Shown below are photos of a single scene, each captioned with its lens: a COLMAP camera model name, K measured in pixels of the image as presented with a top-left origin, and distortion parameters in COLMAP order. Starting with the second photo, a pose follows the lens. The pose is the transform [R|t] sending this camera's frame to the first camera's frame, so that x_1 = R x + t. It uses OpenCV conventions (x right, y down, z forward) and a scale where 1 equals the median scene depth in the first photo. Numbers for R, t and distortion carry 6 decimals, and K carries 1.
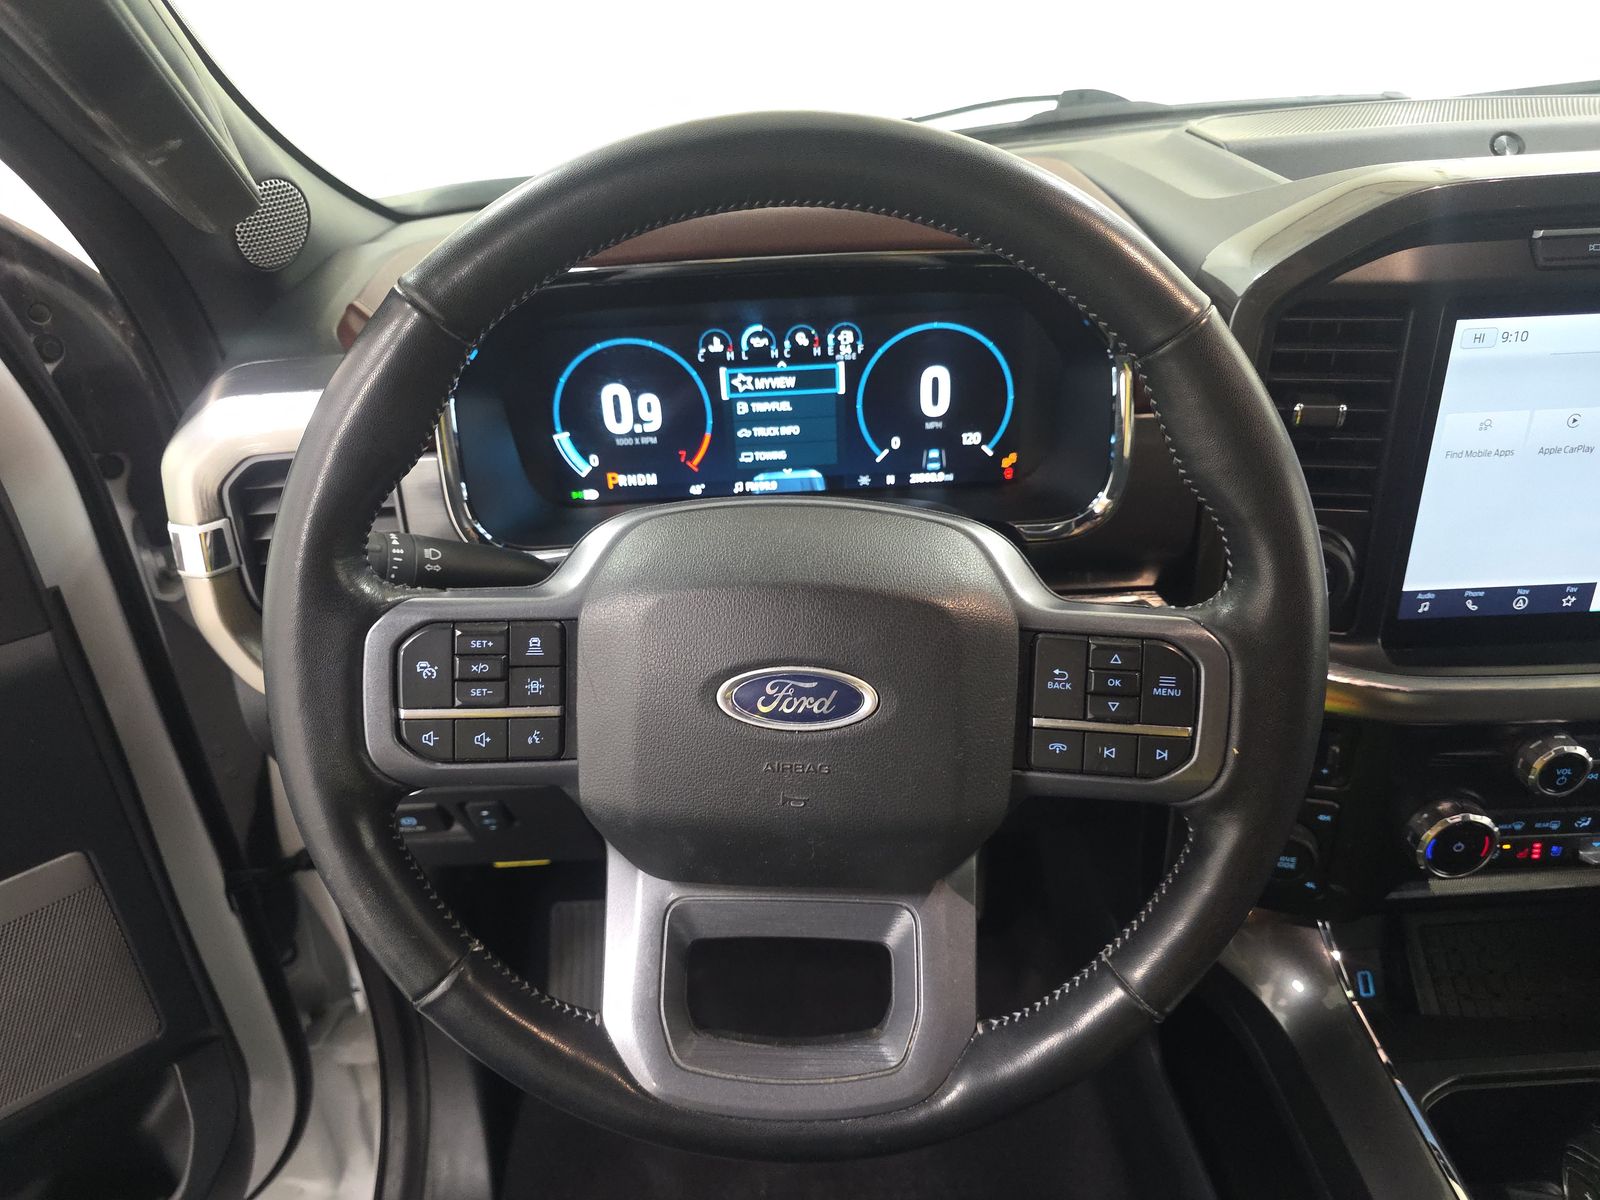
lens RADIAL K [[1059.9, 0, 794.5], [0, 1059.9, 606.8], [0, 0, 1]] dist [0.057664, -0.059596]
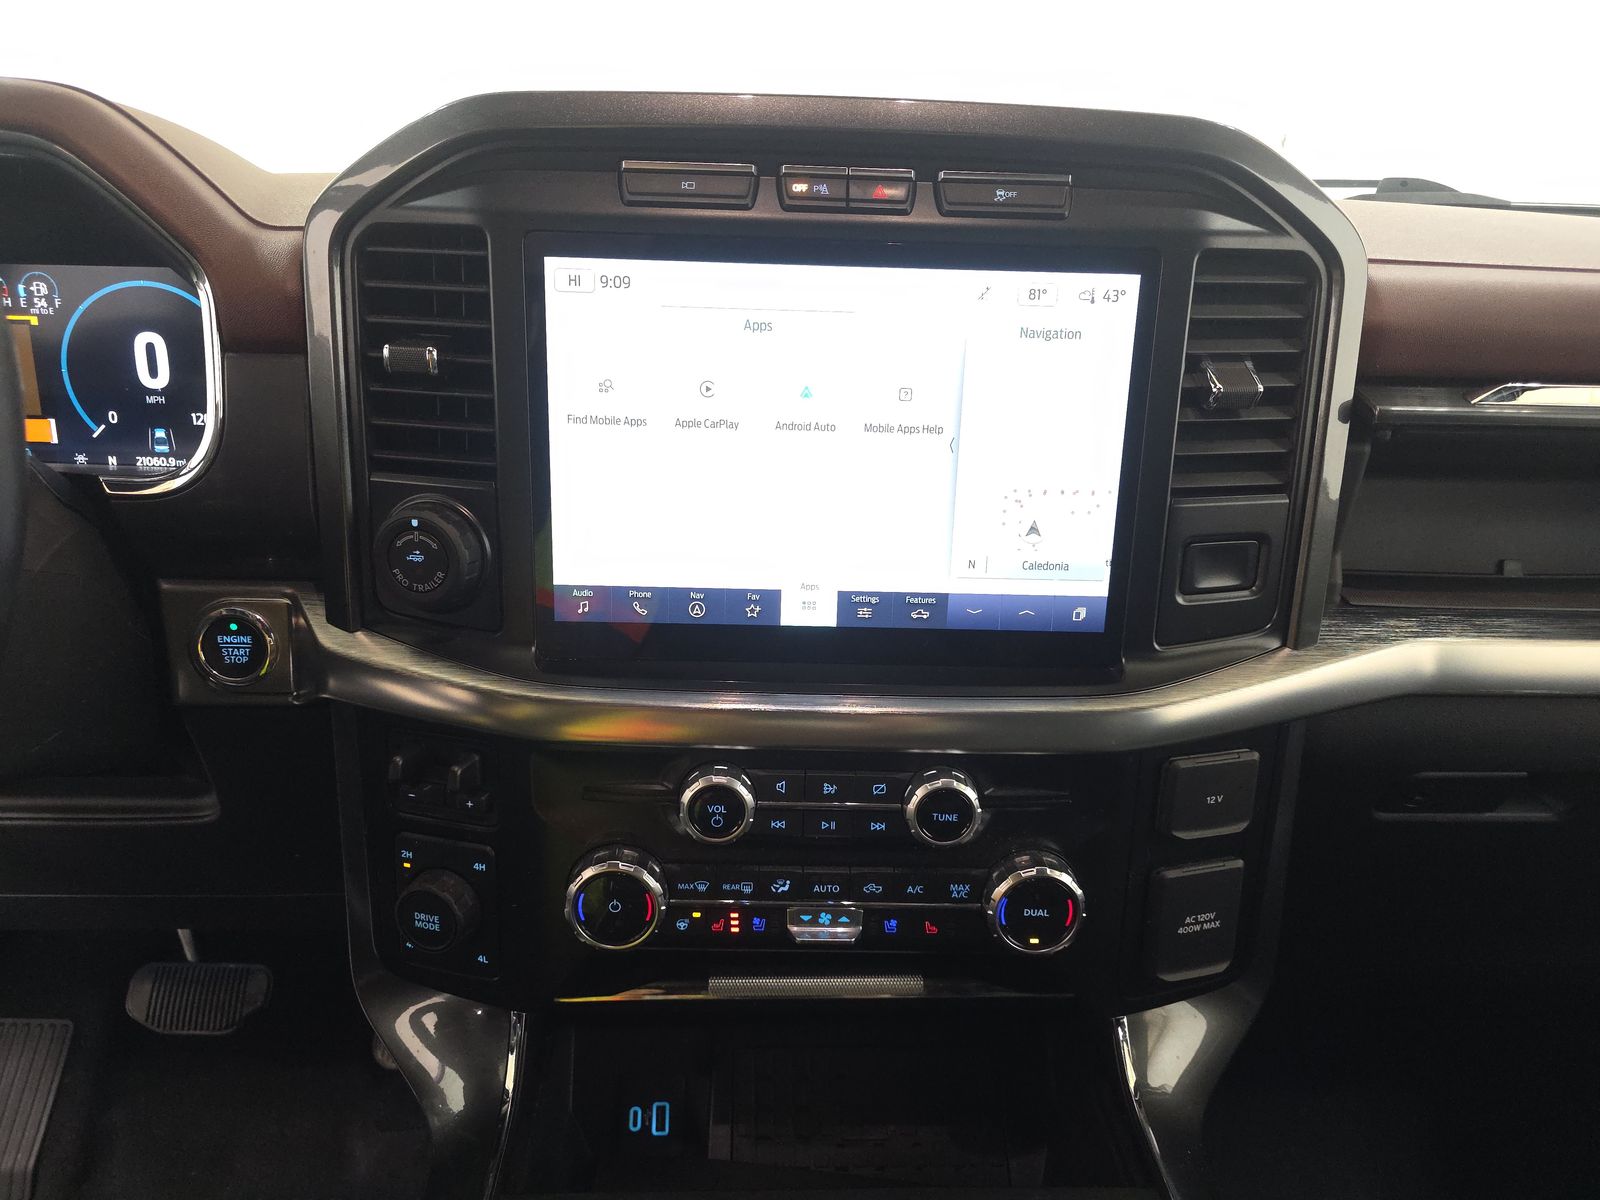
lens RADIAL K [[1059.9, 0, 794.5], [0, 1059.9, 606.8], [0, 0, 1]] dist [0.057664, -0.059596]
pose [[0.997623, 0.066007, 0.019786, 0.659336], [-0.060955, 0.979230, -0.193373, 0.136846], [-0.032139, 0.191707, 0.980926, 0.151346]]
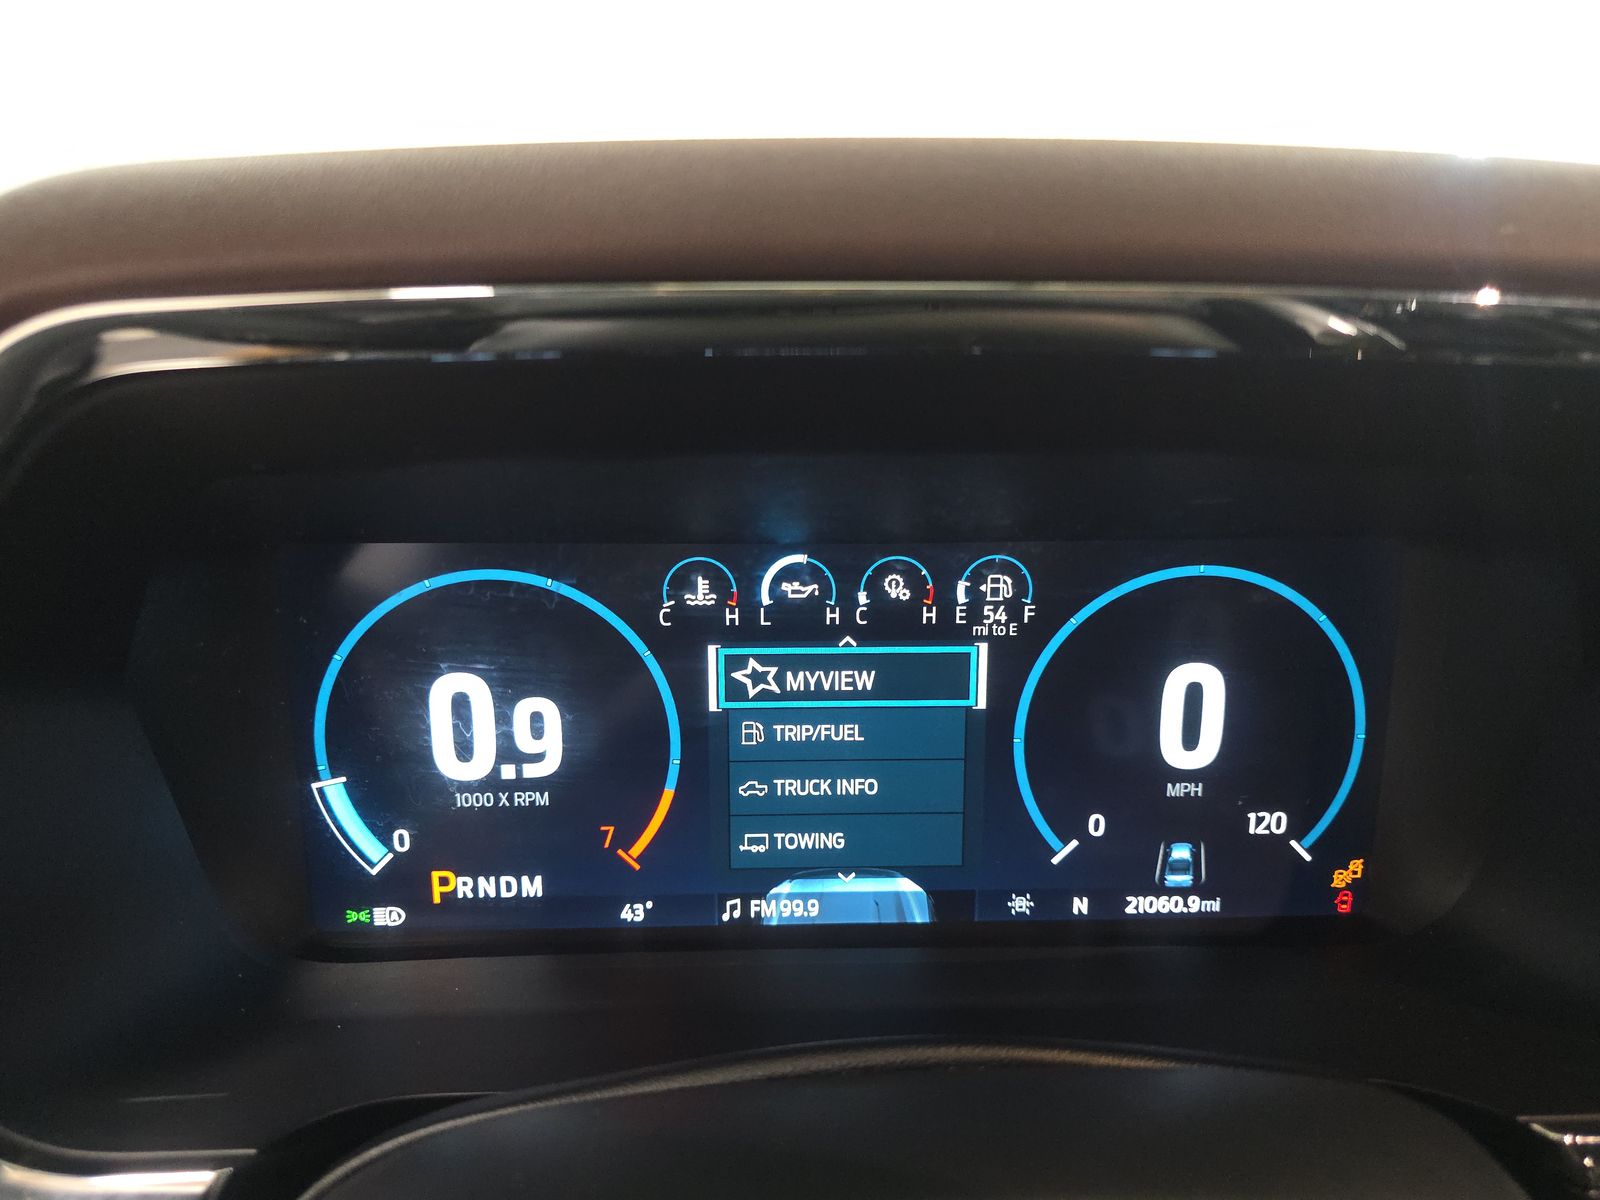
lens RADIAL K [[1059.9, 0, 794.5], [0, 1059.9, 606.8], [0, 0, 1]] dist [0.057664, -0.059596]
pose [[0.998973, 0.042266, 0.016330, -0.041171], [-0.037030, 0.969235, -0.243337, -0.132771], [-0.026112, 0.242482, 0.969804, 0.565818]]
